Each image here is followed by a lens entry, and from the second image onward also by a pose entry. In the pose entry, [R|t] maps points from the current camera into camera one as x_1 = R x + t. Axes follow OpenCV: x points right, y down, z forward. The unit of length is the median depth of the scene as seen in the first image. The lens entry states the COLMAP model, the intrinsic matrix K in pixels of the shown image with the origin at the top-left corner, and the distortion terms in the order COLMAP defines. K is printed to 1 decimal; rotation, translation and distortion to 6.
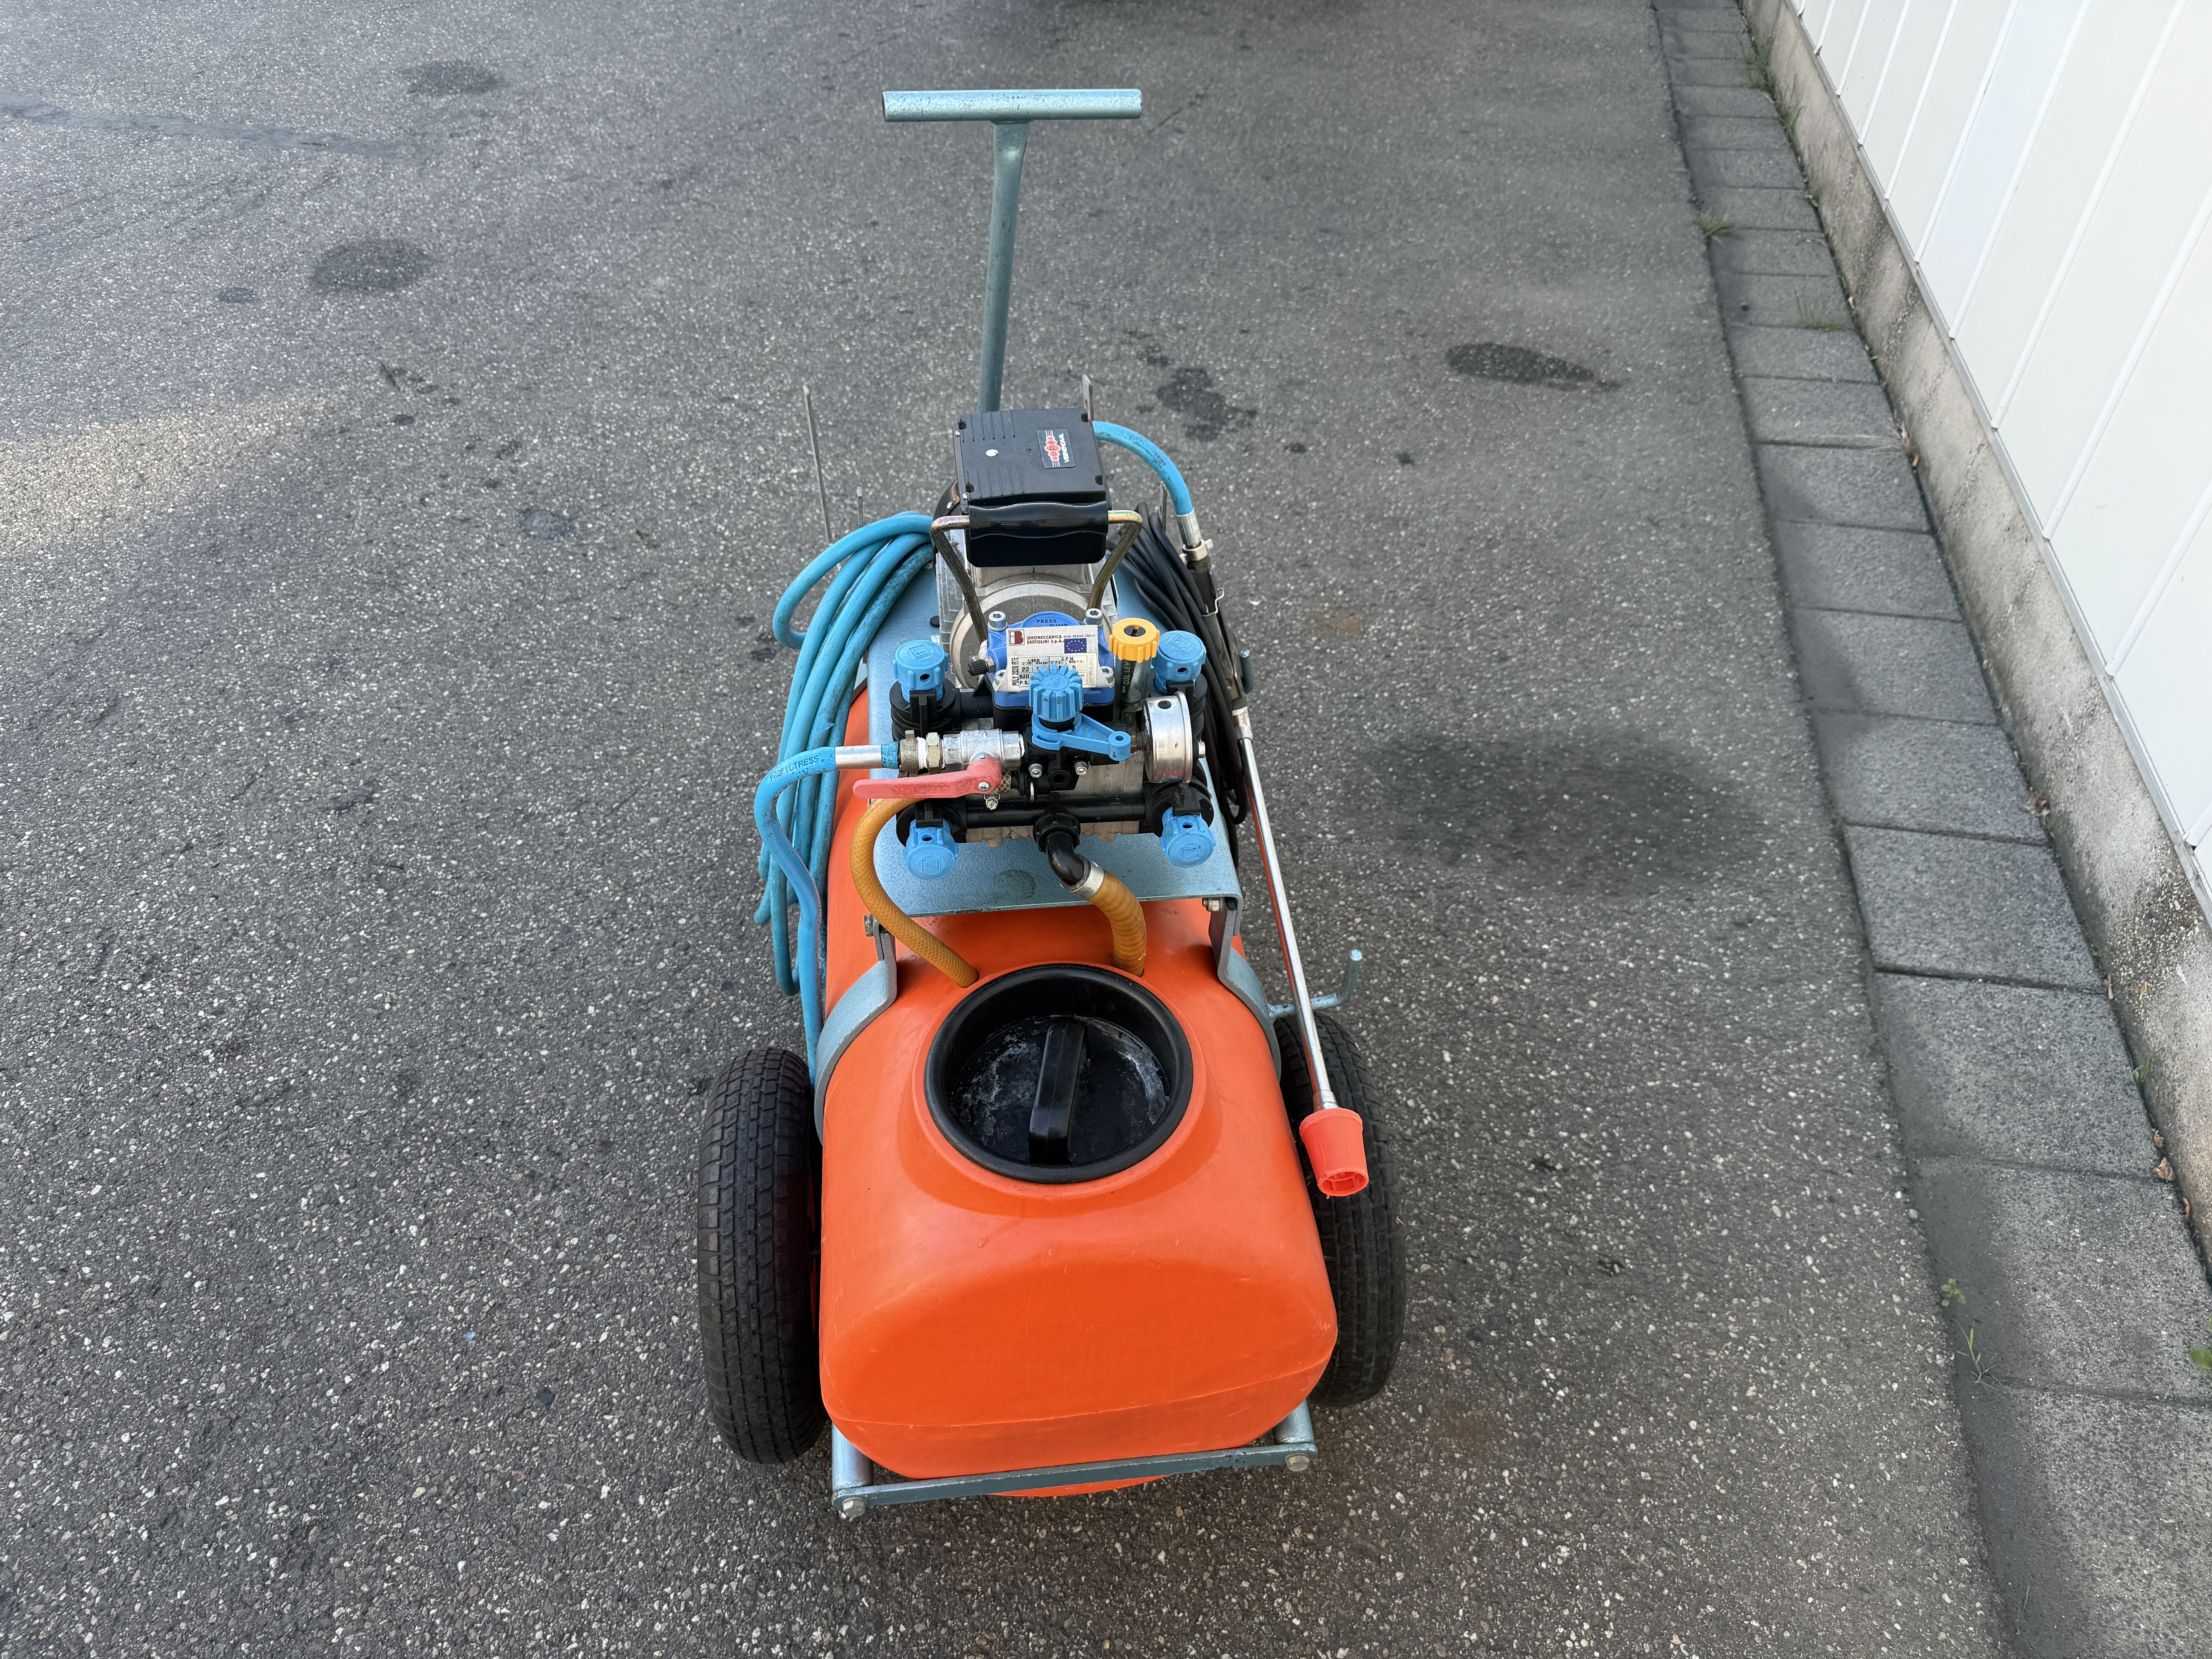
lens RADIAL K [[1591.2, 0, 1108.5], [0, 1591.2, 839.0], [0, 0, 1]] dist [0.004356, -0.005390]
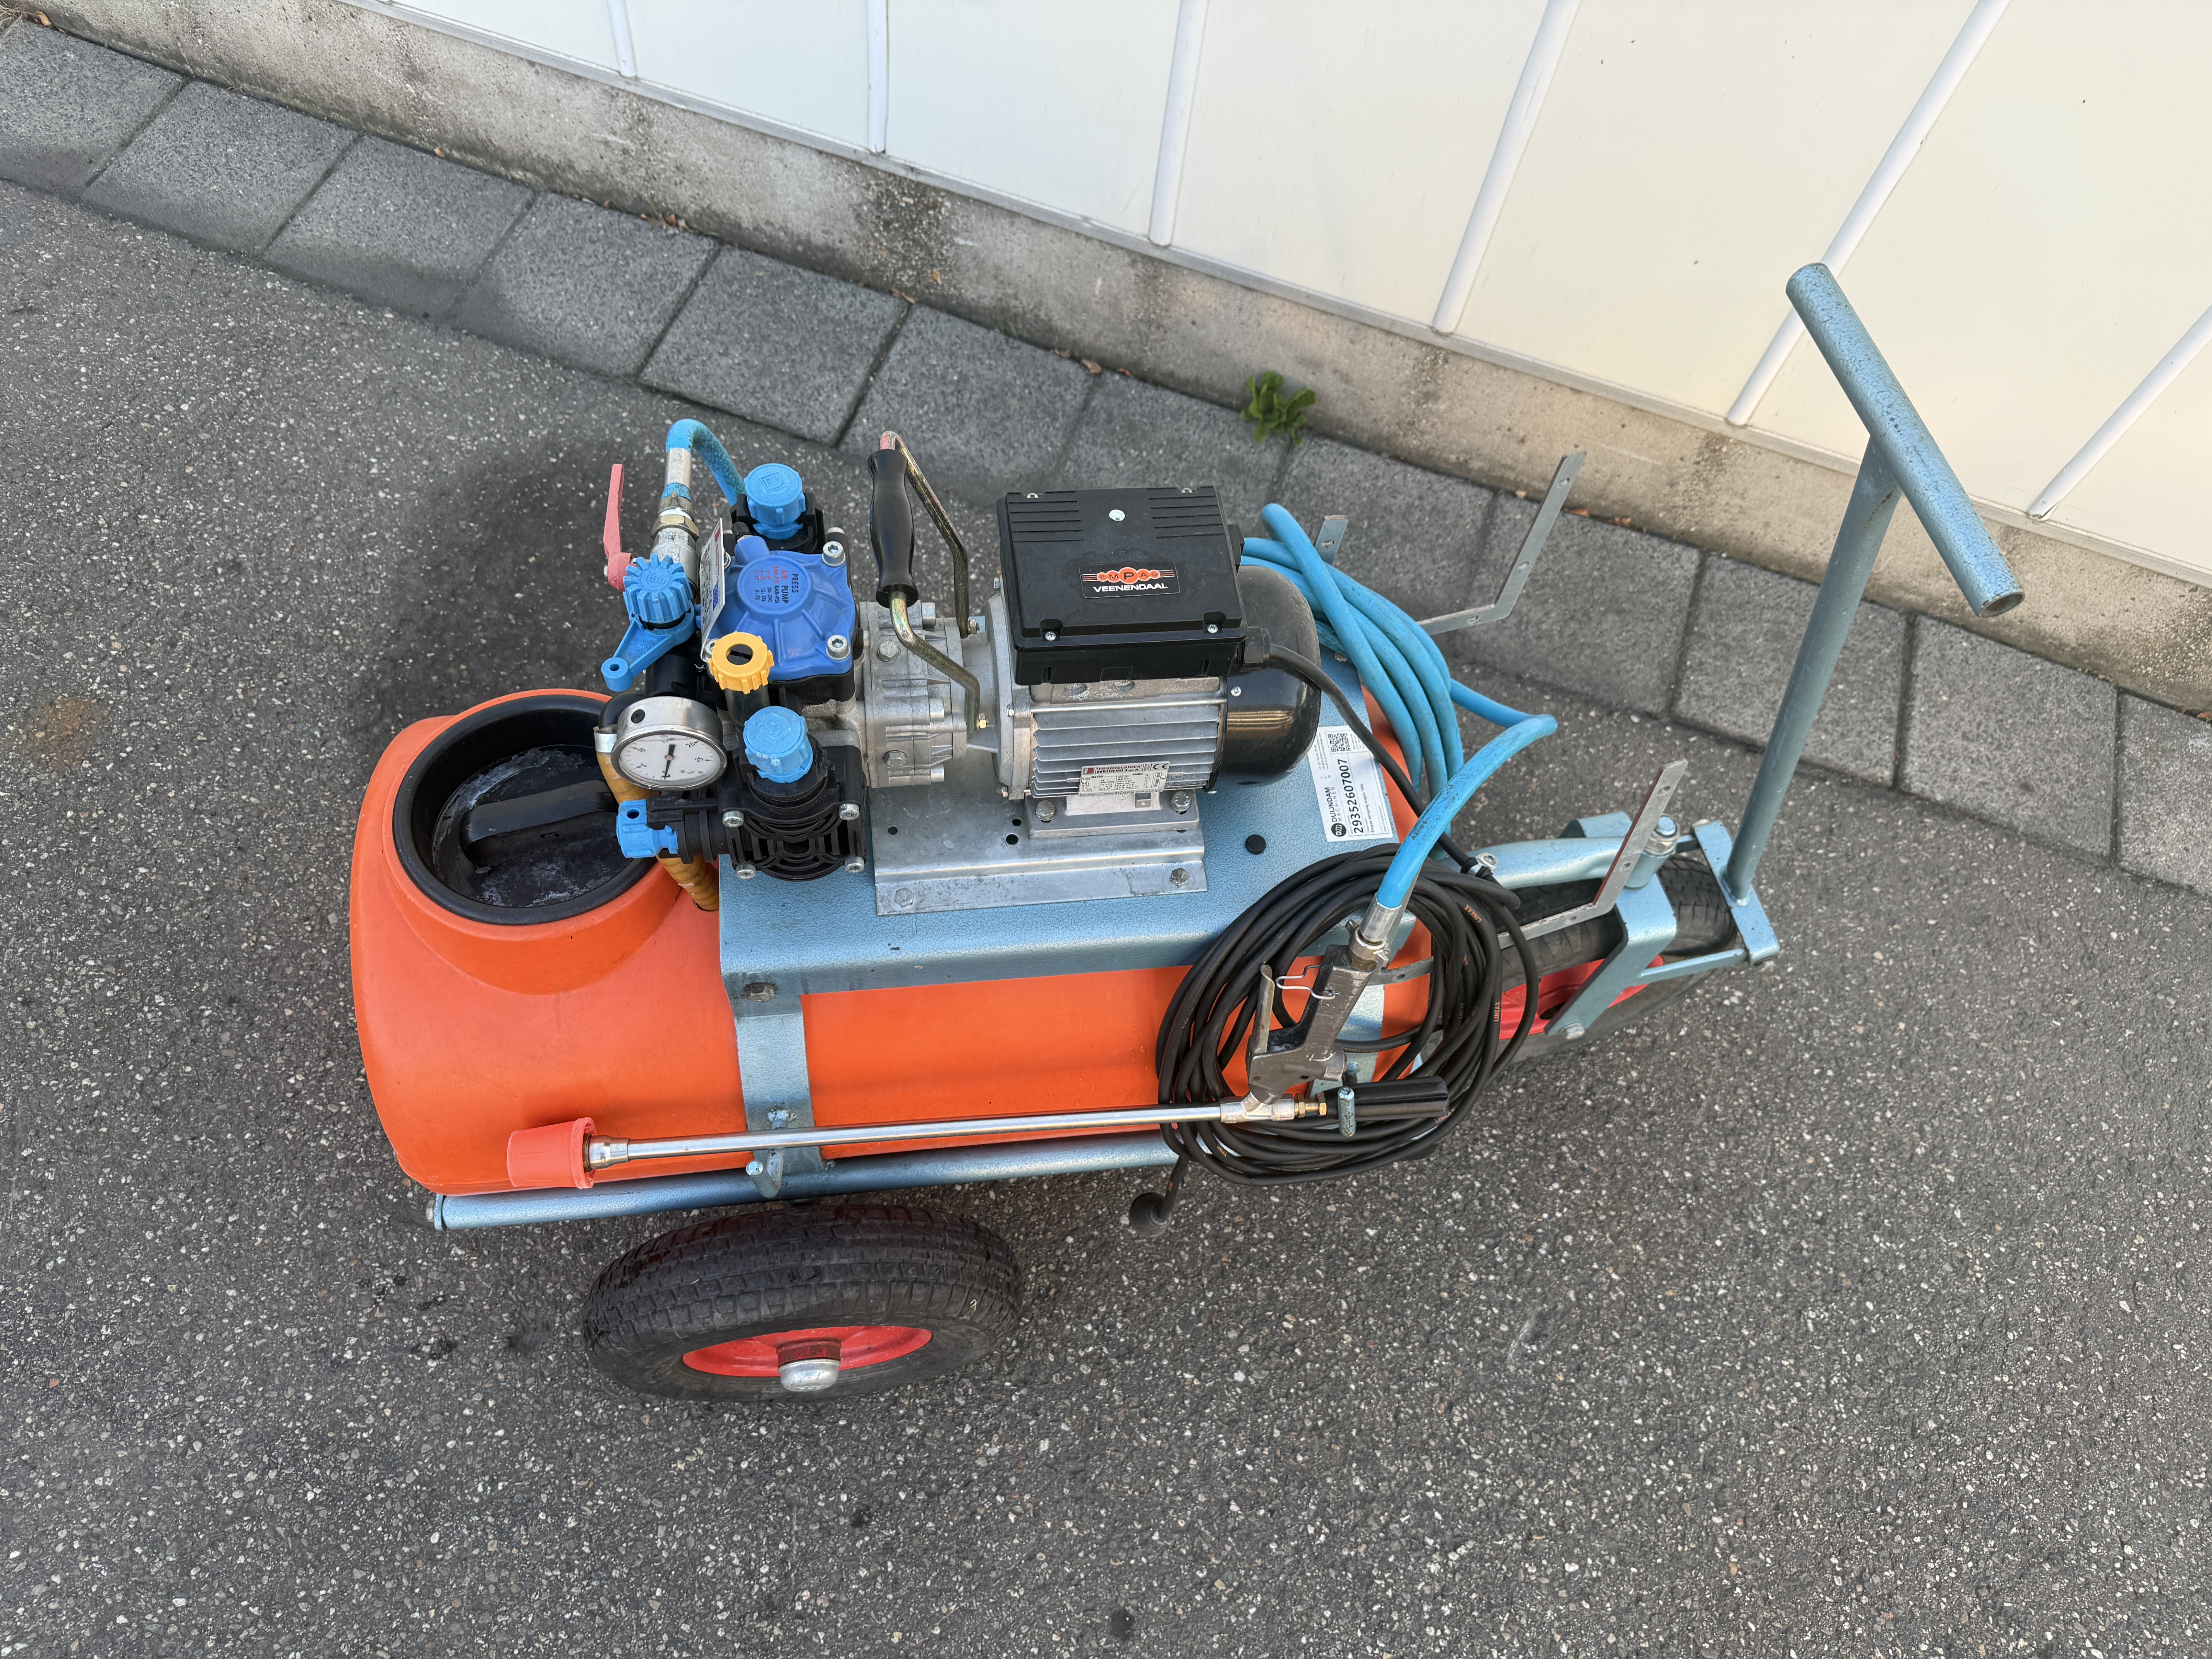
lens RADIAL K [[1591.2, 0, 1108.5], [0, 1591.2, 839.0], [0, 0, 1]] dist [0.004356, -0.005390]
pose [[0.139564, -0.868741, 0.475196, -0.214720], [0.599874, 0.455986, 0.657440, -0.396771], [-0.787828, 0.193303, 0.584774, 0.333669]]
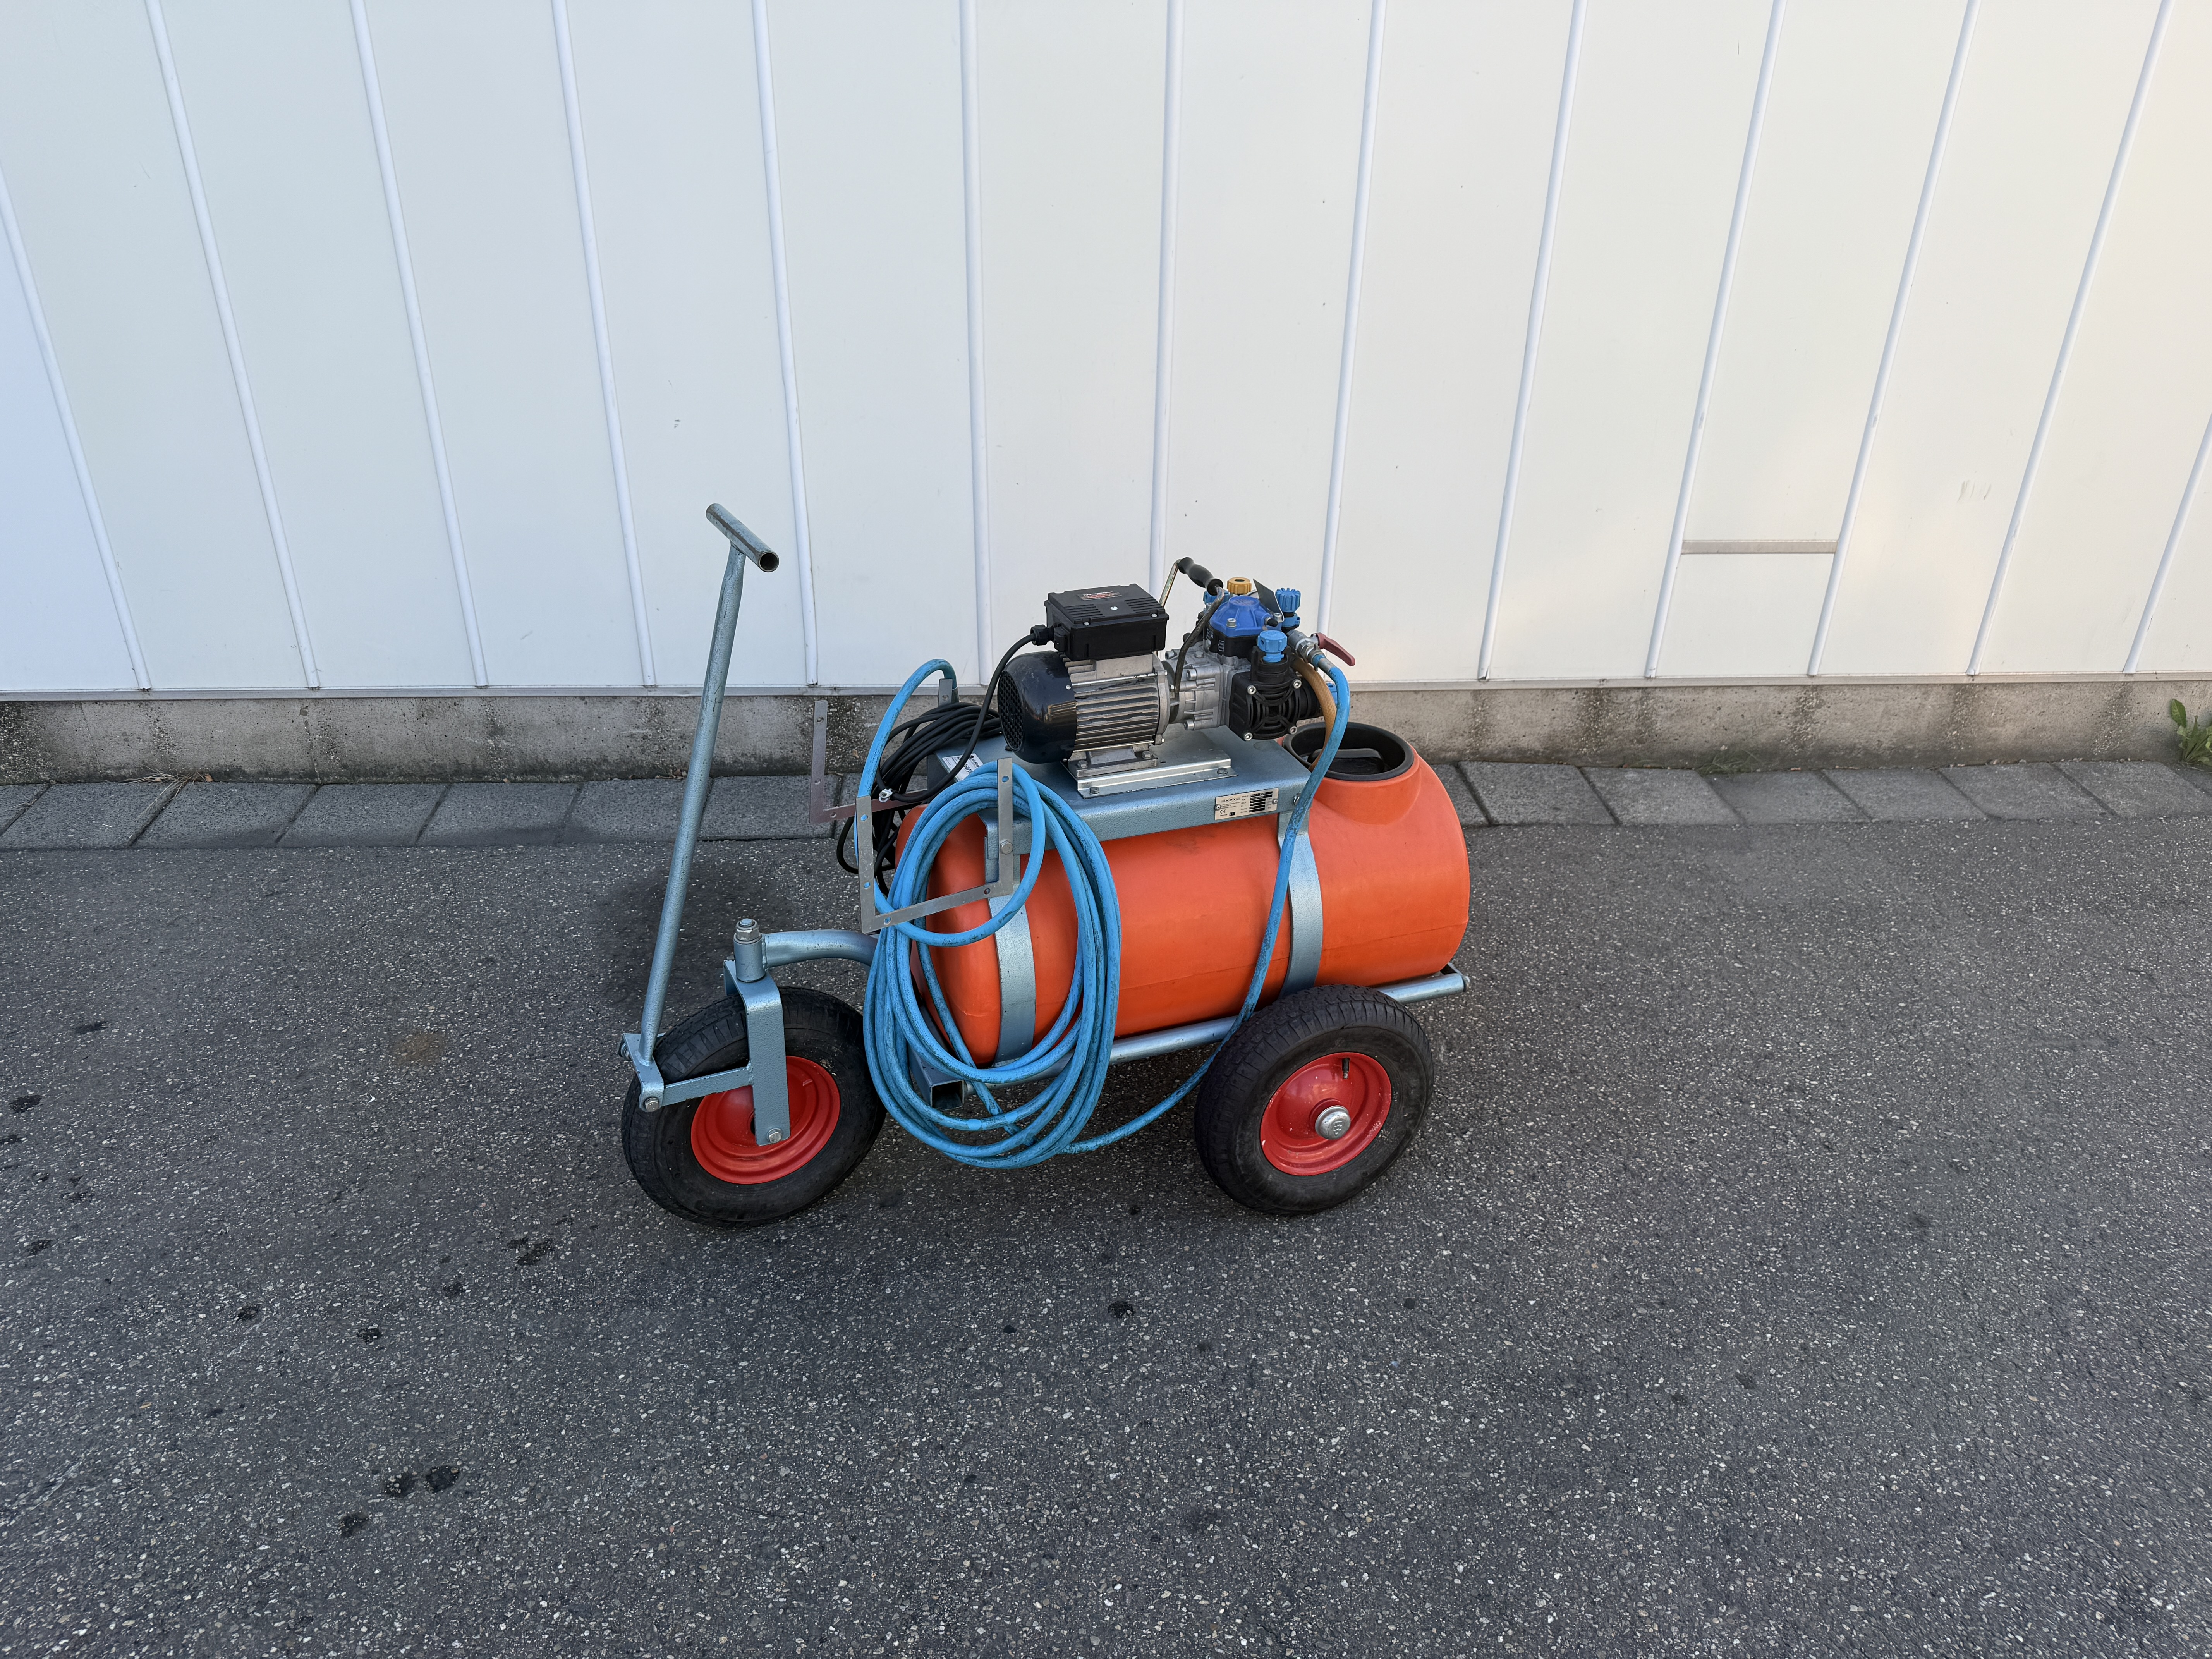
lens RADIAL K [[1512.8, 0, 1115.1], [0, 1512.8, 830.8], [0, 0, 1]] dist [0.145114, -0.233508]
pose [[-0.251591, -0.489195, 0.835099, -0.967375], [0.638411, 0.564630, 0.523091, -0.598581], [-0.727415, 0.664741, 0.170252, 0.551265]]
